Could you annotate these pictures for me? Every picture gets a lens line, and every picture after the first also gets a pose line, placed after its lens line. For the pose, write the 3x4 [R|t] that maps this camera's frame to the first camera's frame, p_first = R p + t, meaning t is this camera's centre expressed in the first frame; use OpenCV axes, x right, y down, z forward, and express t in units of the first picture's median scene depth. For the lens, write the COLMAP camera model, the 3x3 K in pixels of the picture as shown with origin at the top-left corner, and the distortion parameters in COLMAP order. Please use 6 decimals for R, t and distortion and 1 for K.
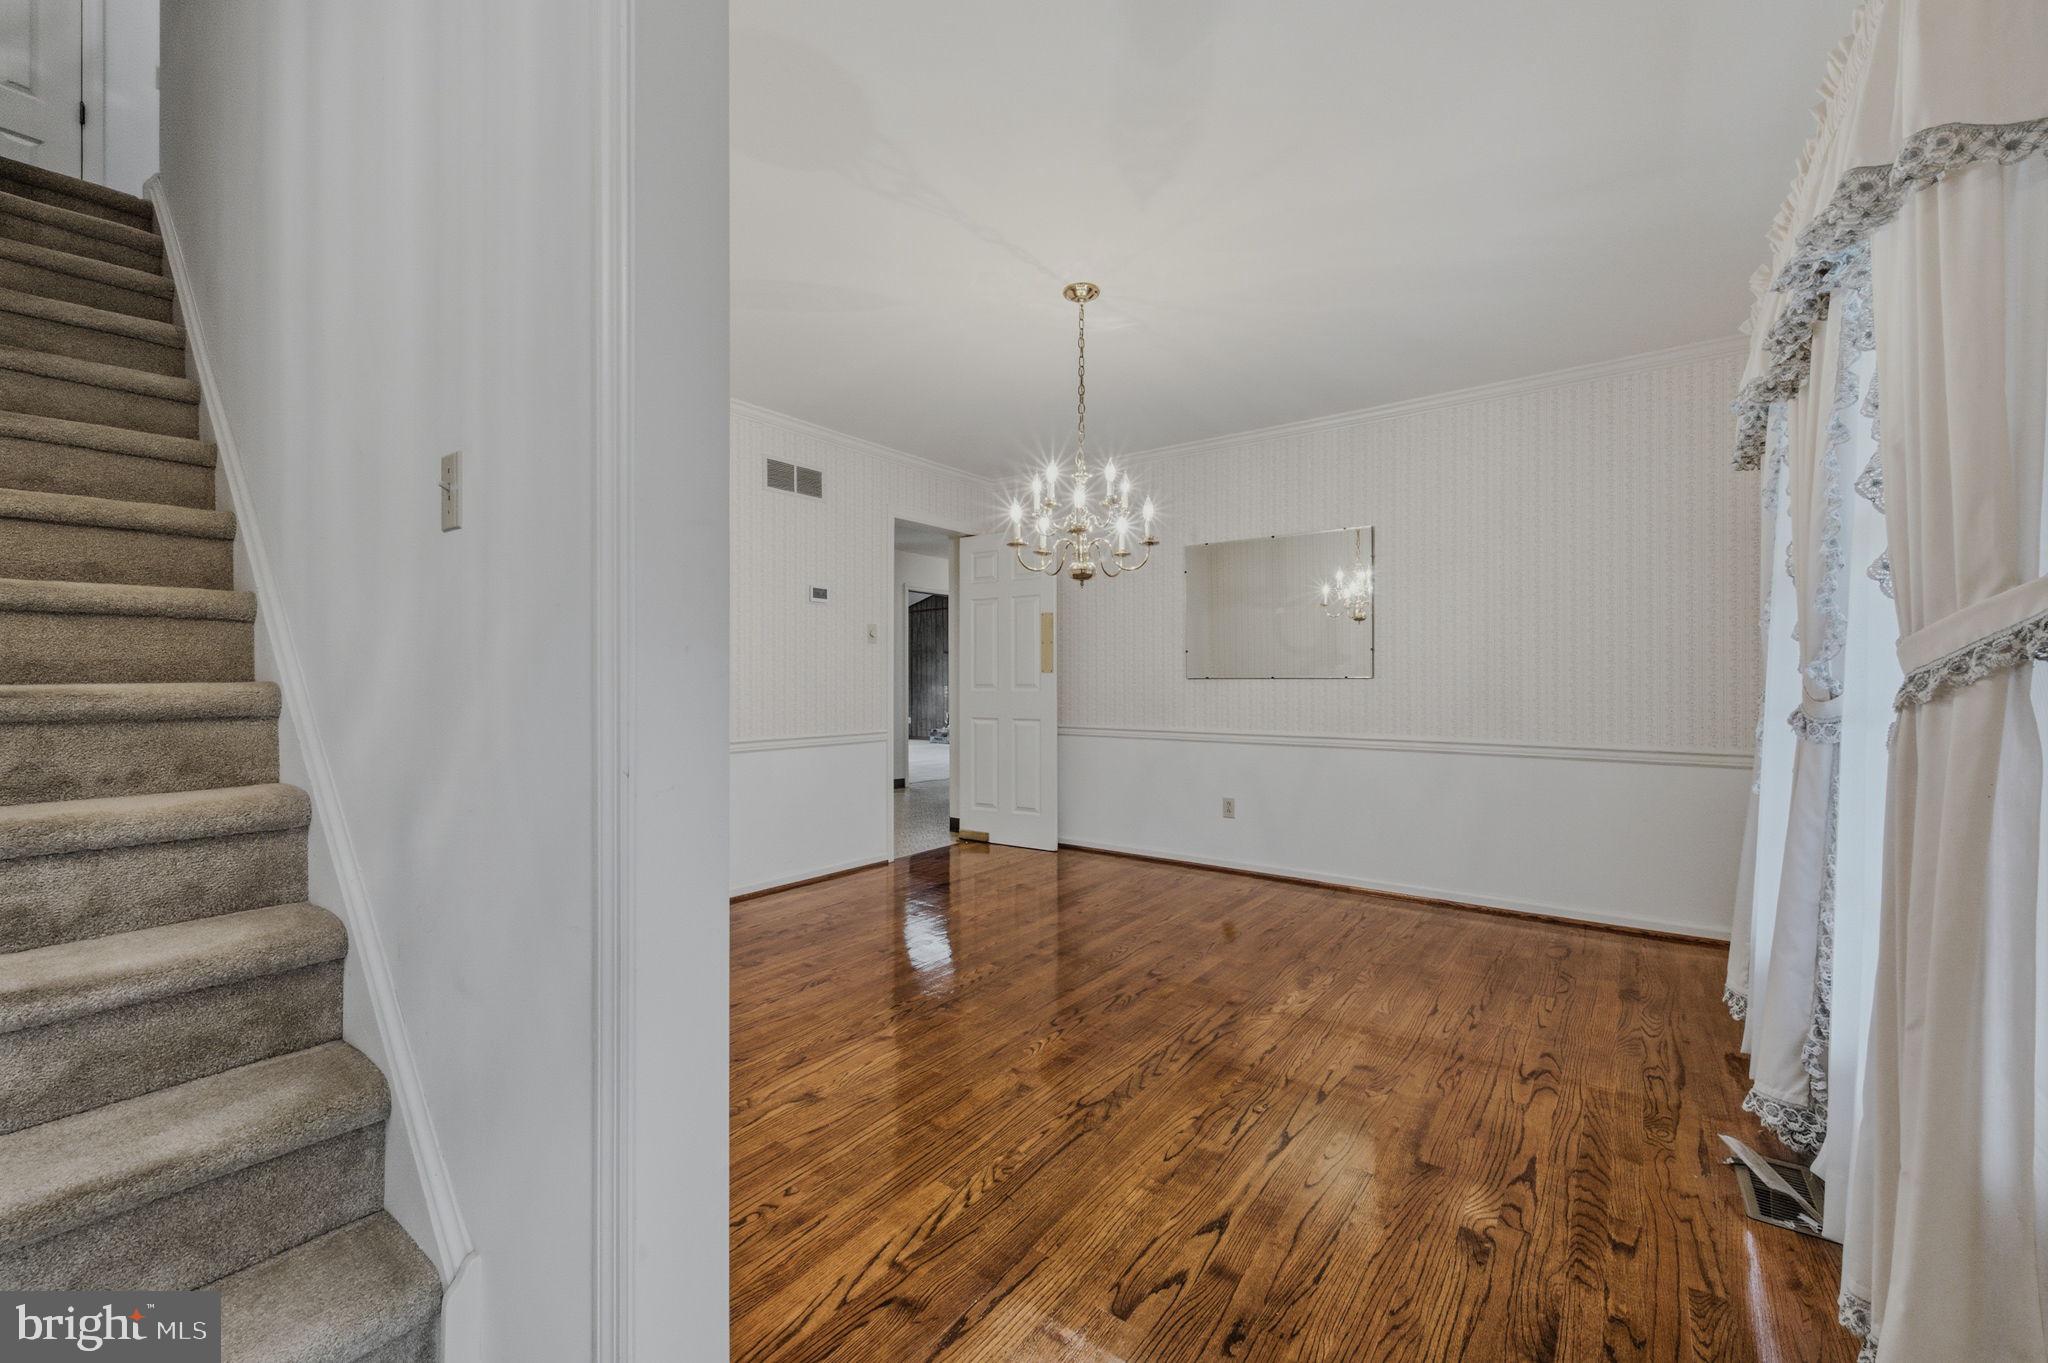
lens RADIAL K [[804.1, 0, 1026.0], [0, 804.1, 675.1], [0, 0, 1]] dist [0.003649, -0.000185]
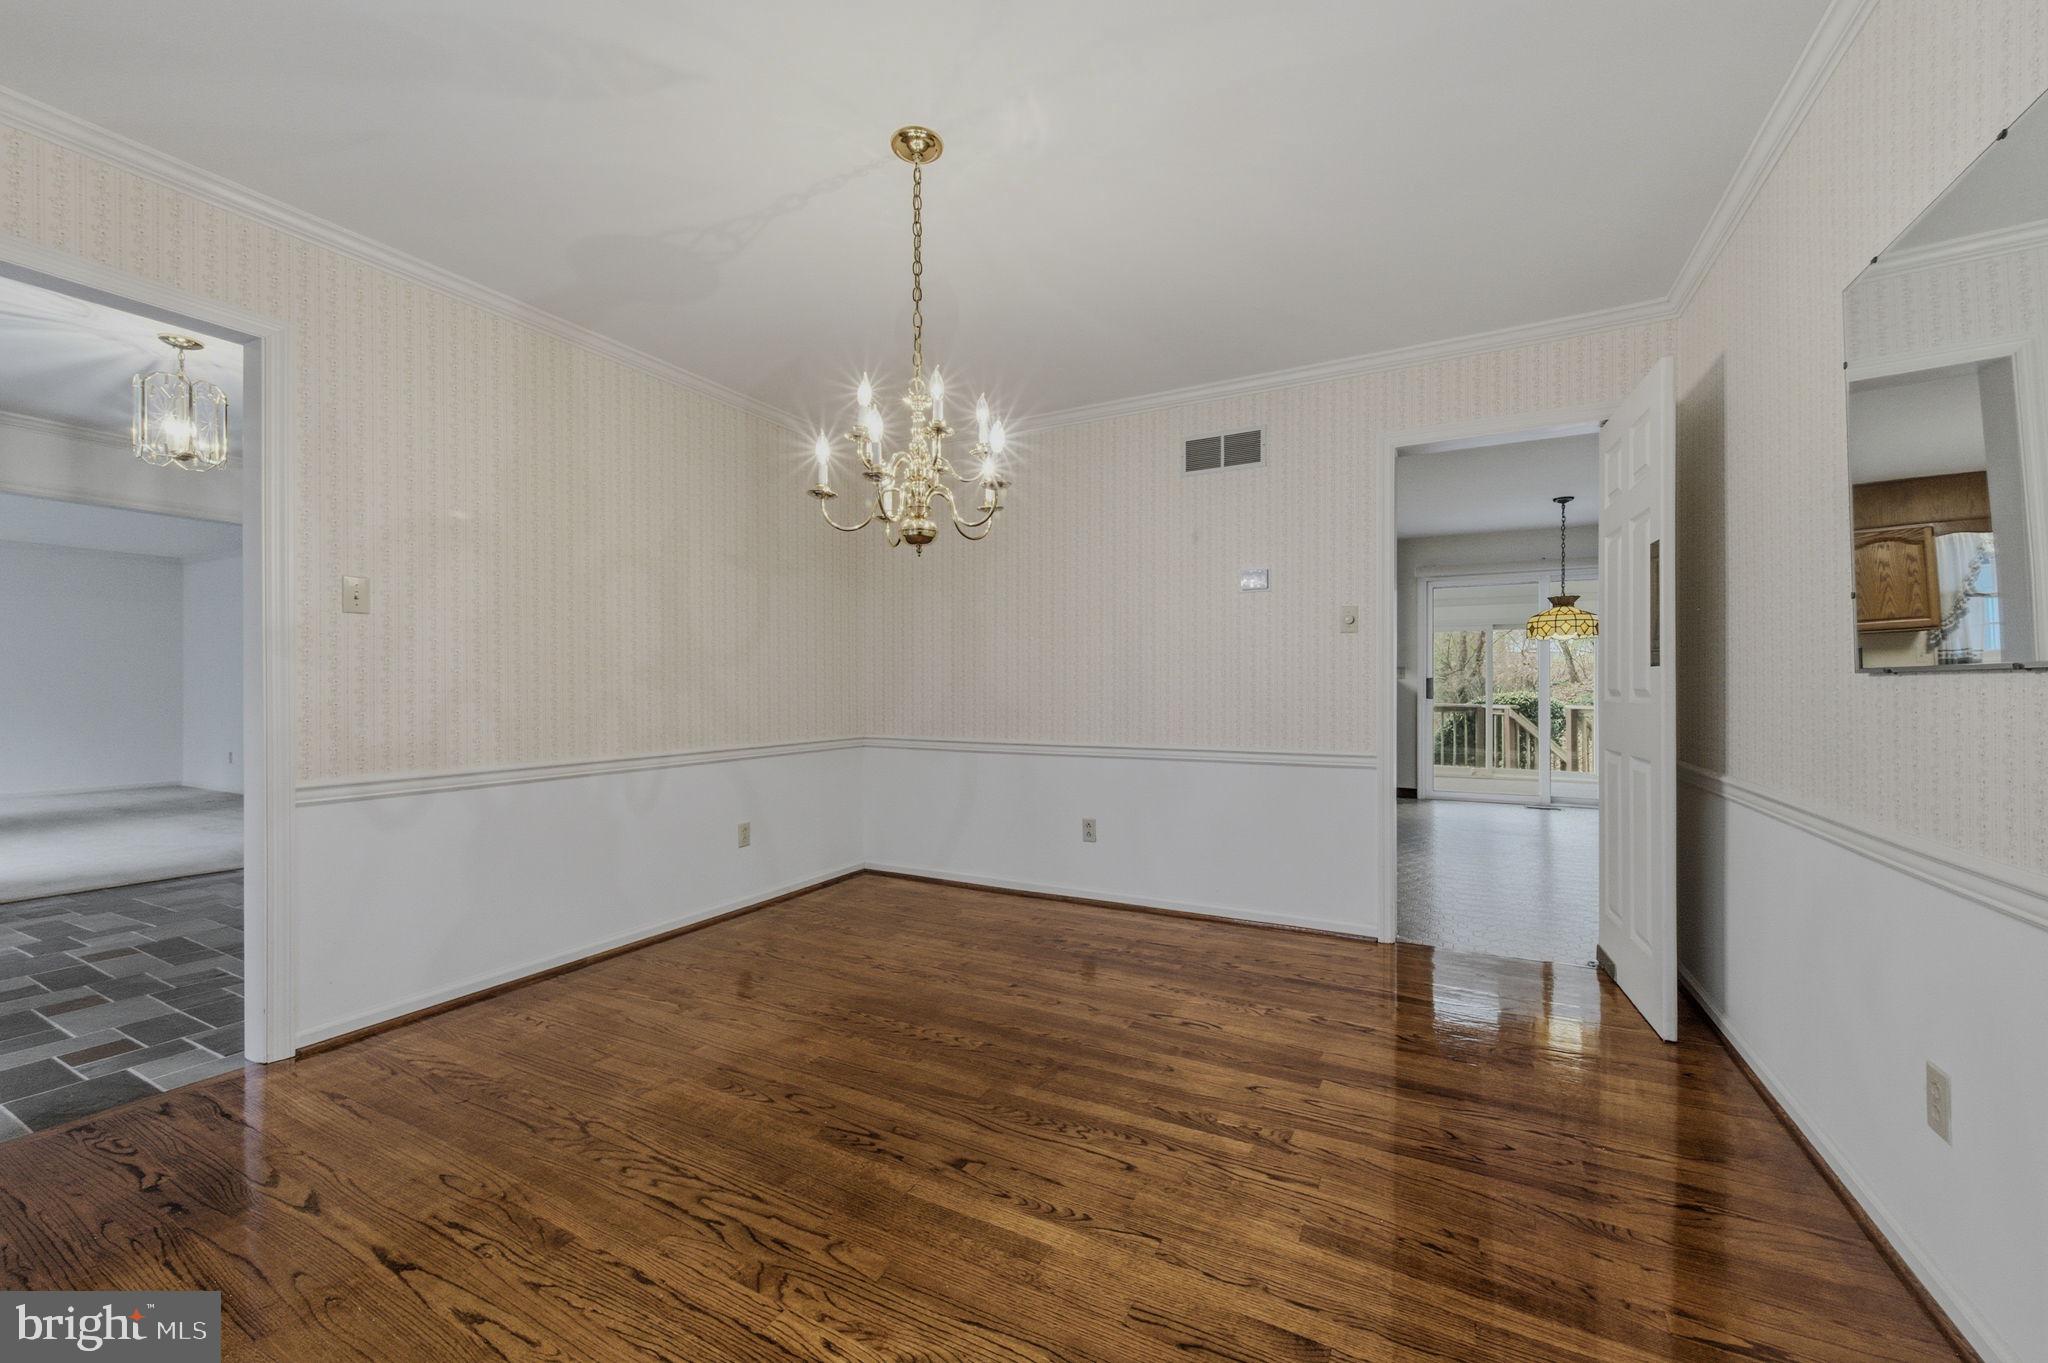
lens RADIAL K [[798.3, 0, 1030.6], [0, 798.3, 685.0], [0, 0, 1]] dist [0.001422, -0.000252]
pose [[0.160608, -0.000108, -0.987018, 0.770223], [0.009306, 0.999956, 0.001405, 0.005831], [0.986974, -0.009411, 0.160602, 0.959180]]
